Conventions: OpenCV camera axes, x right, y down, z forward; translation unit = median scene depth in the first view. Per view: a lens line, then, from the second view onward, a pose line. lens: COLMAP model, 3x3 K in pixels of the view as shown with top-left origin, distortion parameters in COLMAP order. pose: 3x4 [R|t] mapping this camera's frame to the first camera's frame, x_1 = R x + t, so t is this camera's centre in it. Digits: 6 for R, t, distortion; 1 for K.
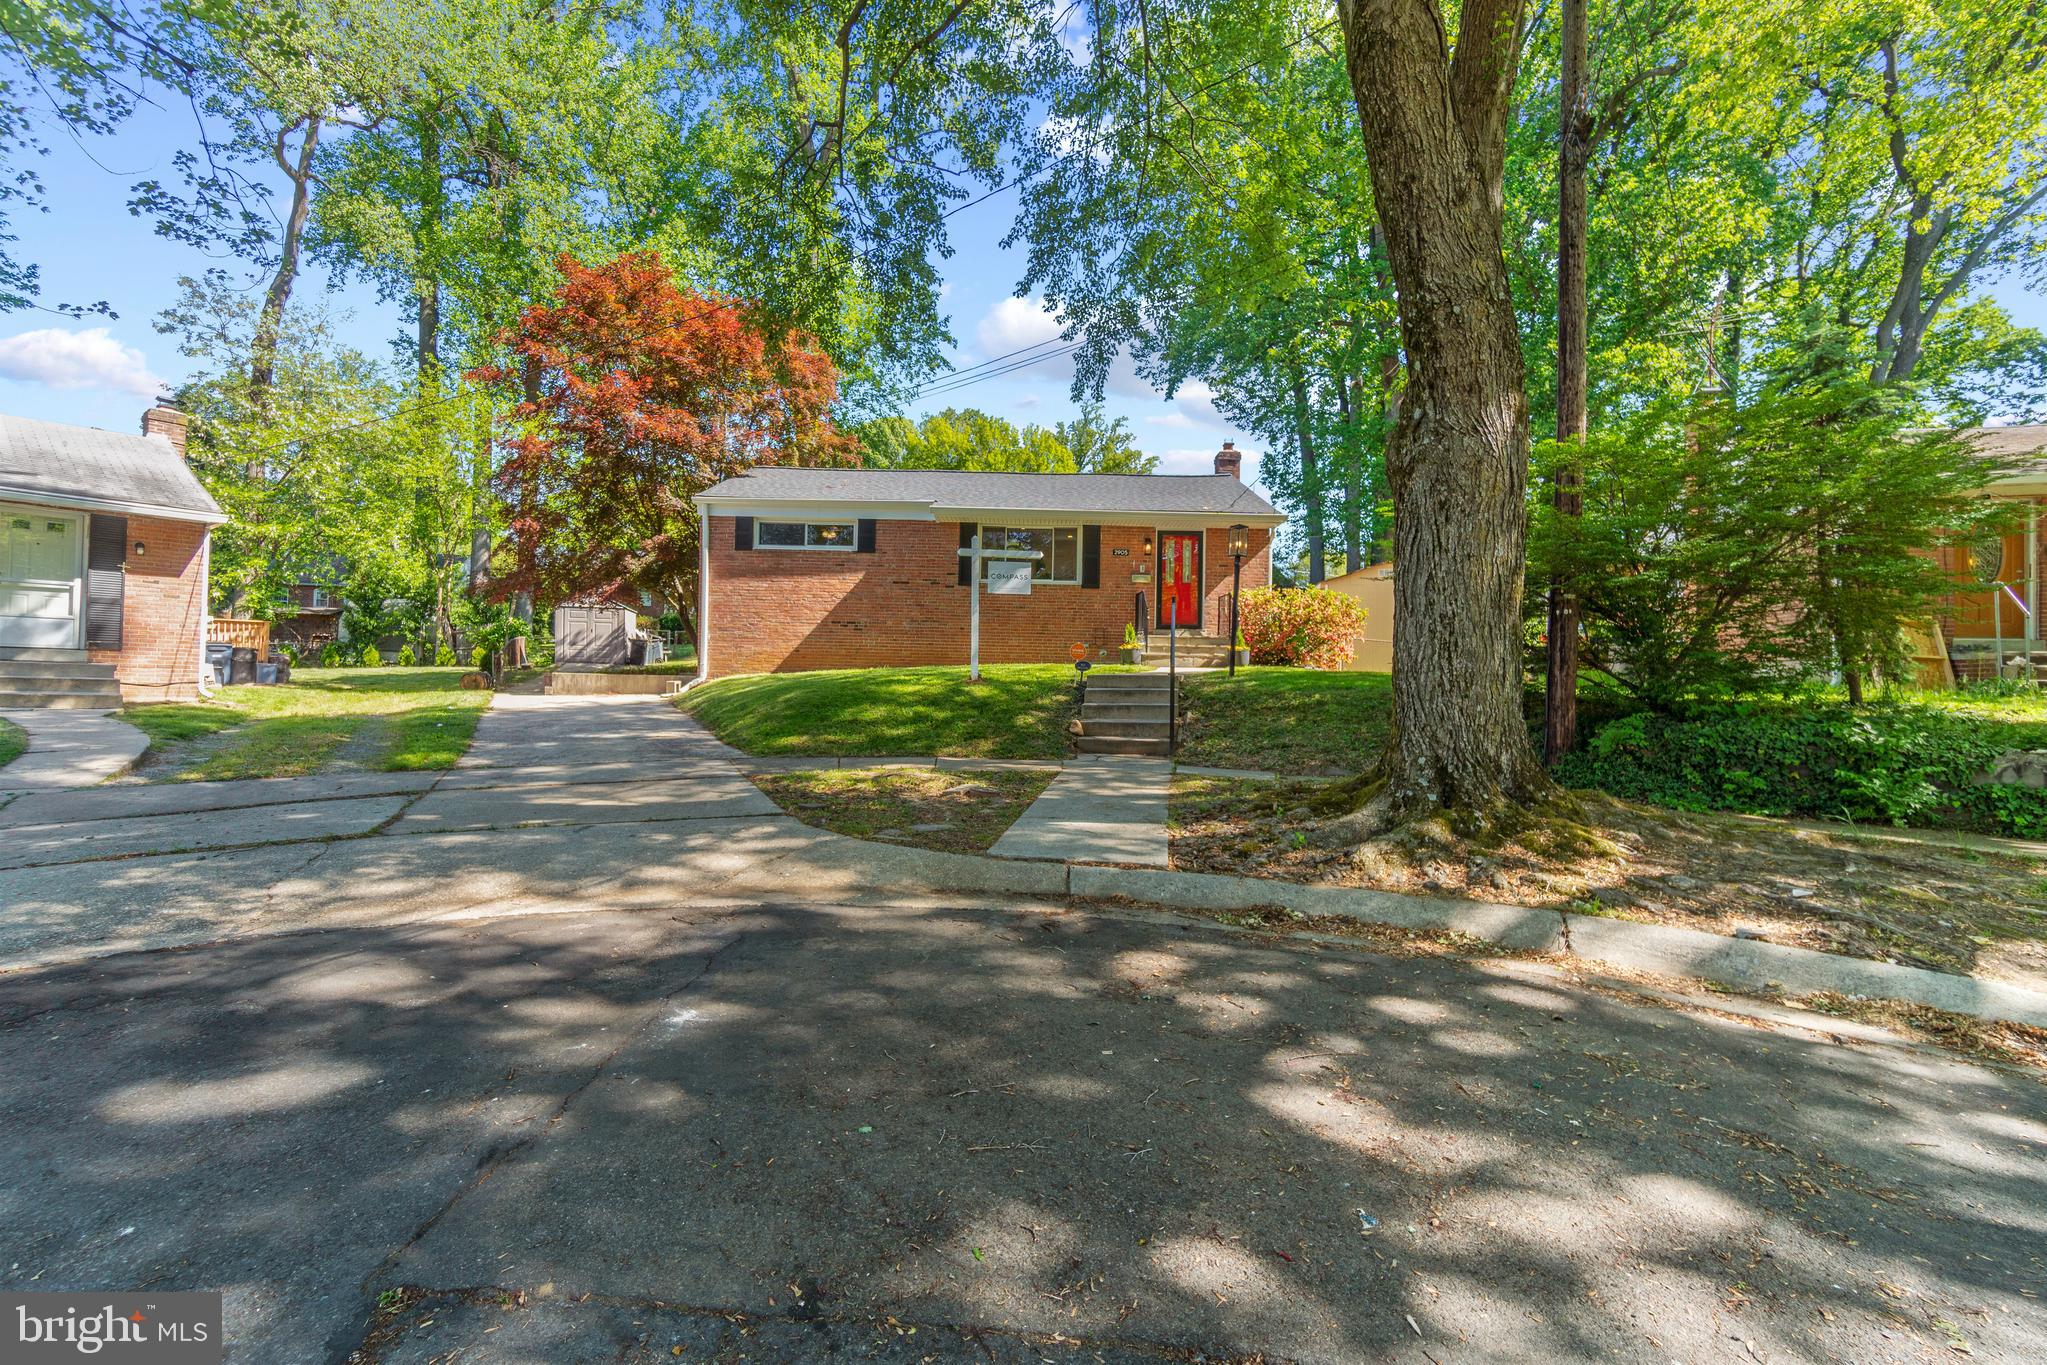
lens RADIAL K [[886.5, 0, 1010.6], [0, 886.5, 684.1], [0, 0, 1]] dist [0.000319, -0.000082]
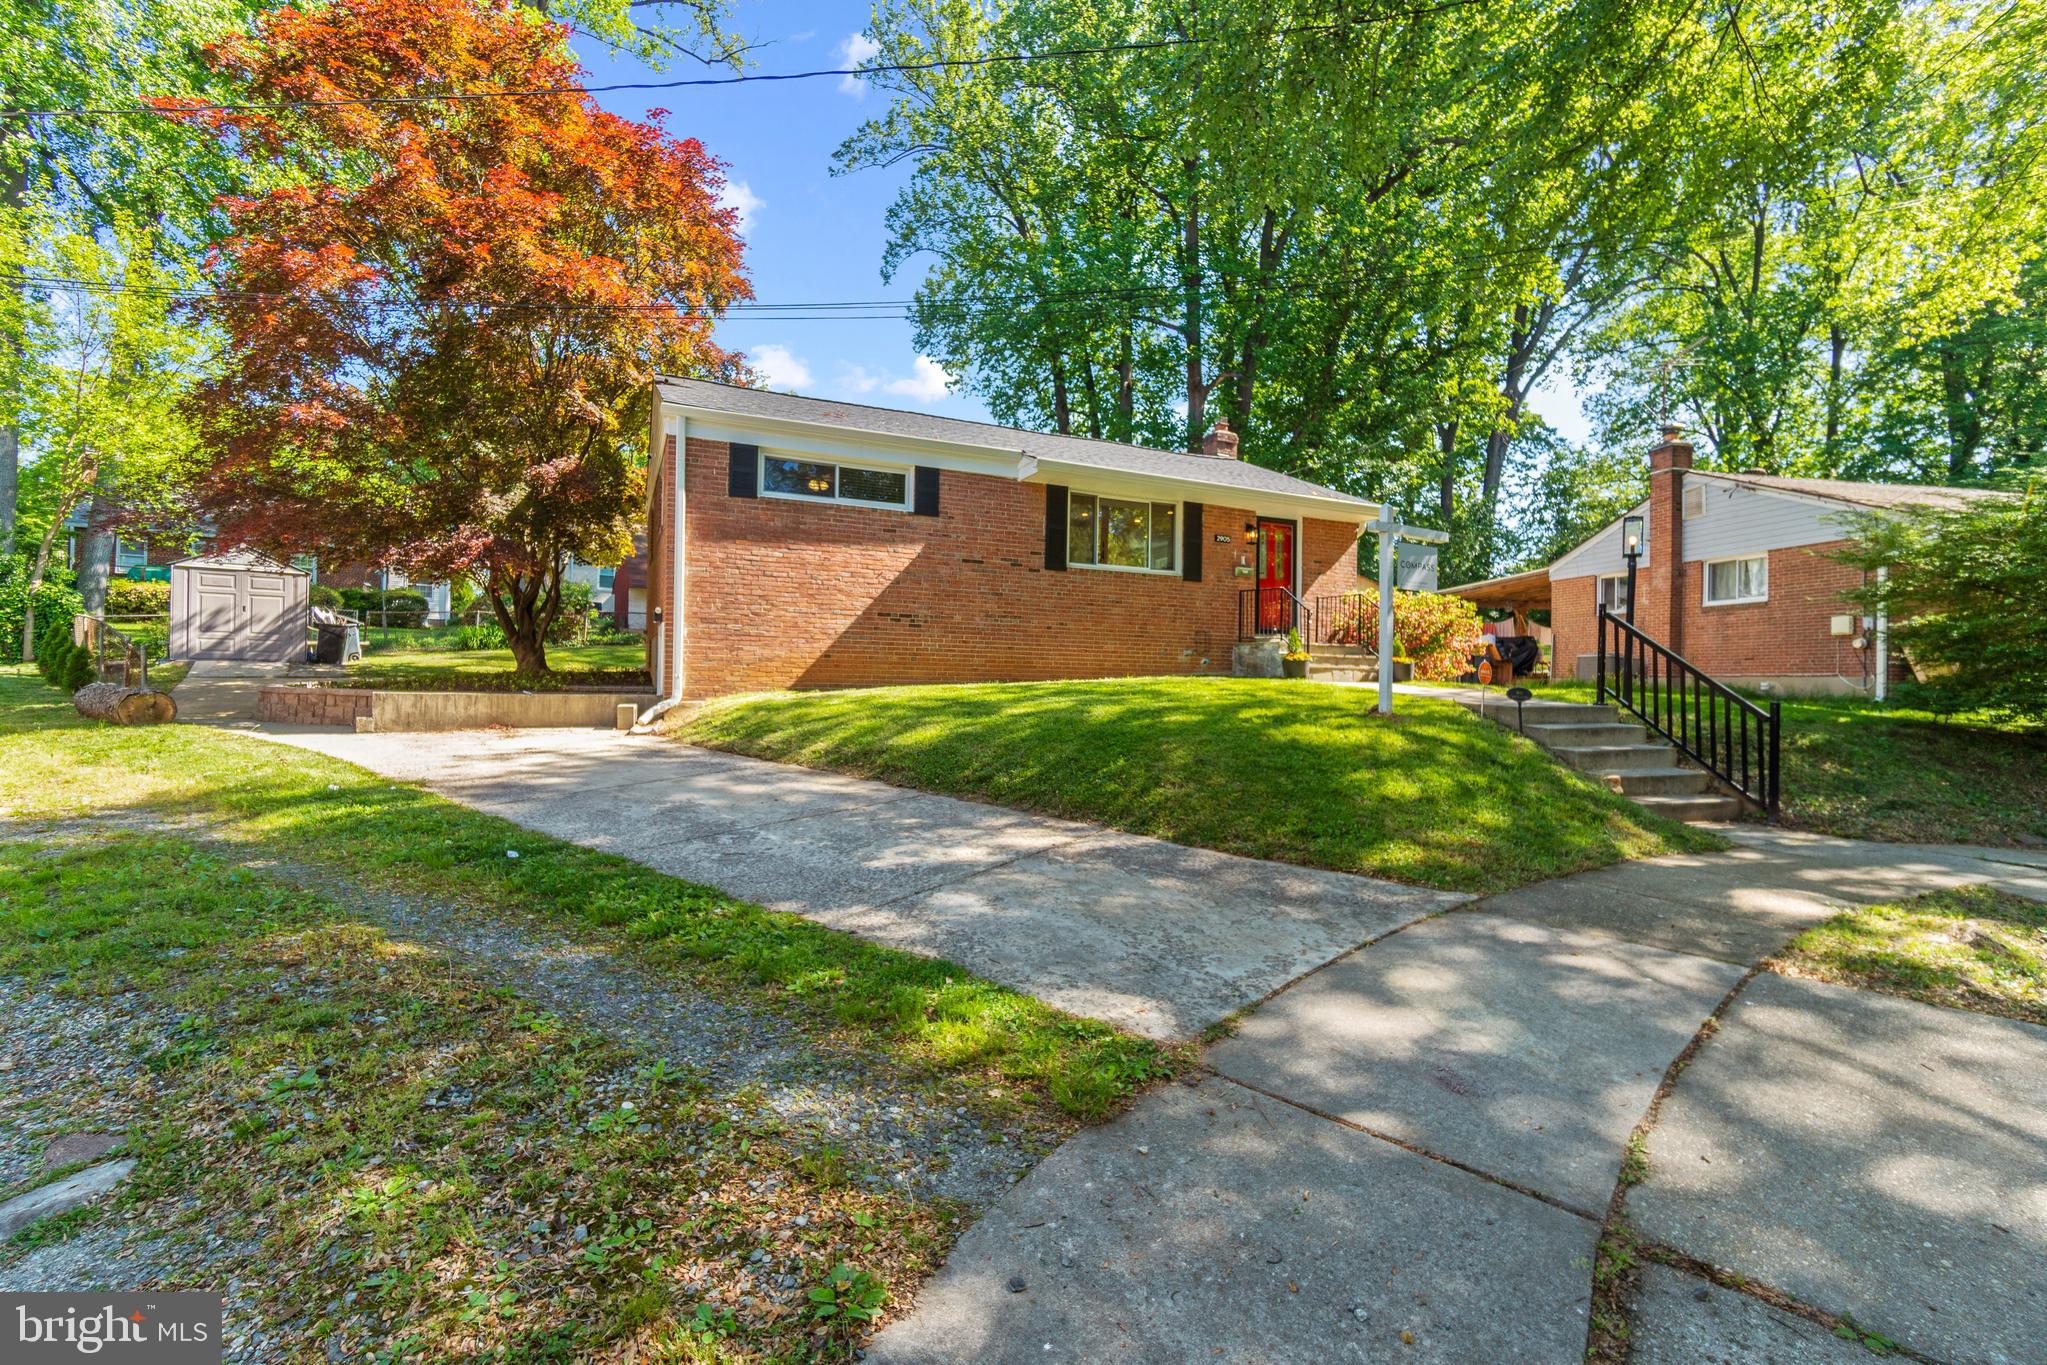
lens RADIAL K [[880.6, 0, 1002.5], [0, 880.6, 667.7], [0, 0, 1]] dist [-0.003653, -0.000127]
pose [[0.905534, 0.002396, 0.424267, -0.398200], [-0.000948, 0.999993, -0.003623, -0.026788], [-0.424273, 0.002879, 0.905530, 0.349951]]
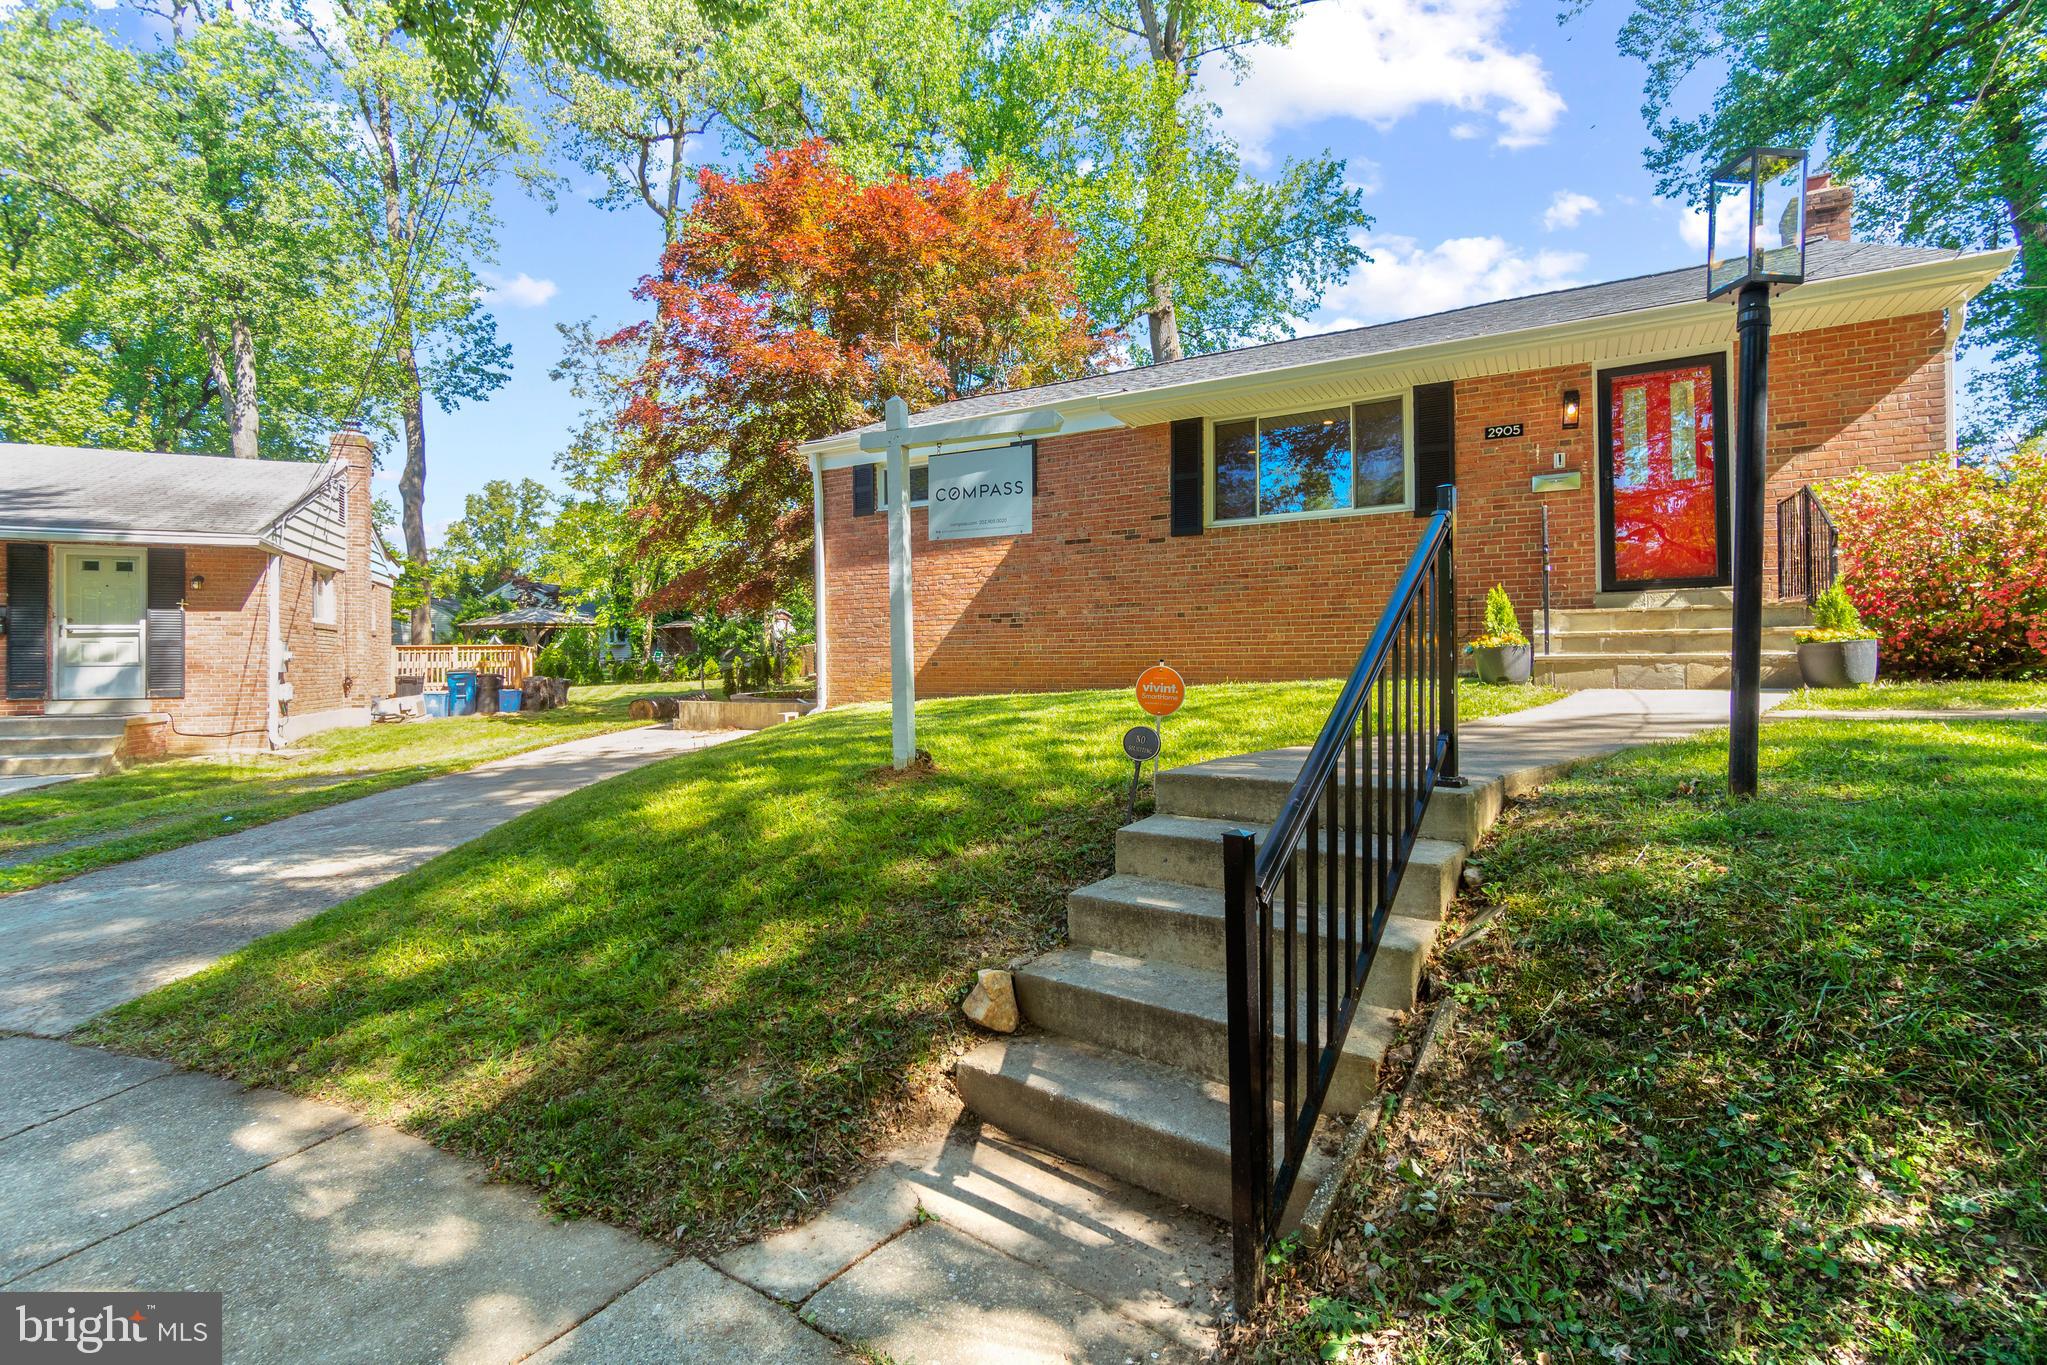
lens RADIAL K [[917.2, 0, 1015.7], [0, 917.2, 658.7], [0, 0, 1]] dist [-0.013880, 0.008665]
pose [[0.867821, -0.030494, -0.495941, 0.134721], [0.027664, 0.999532, -0.013052, -0.031190], [0.496106, -0.002393, 0.868258, 0.457073]]
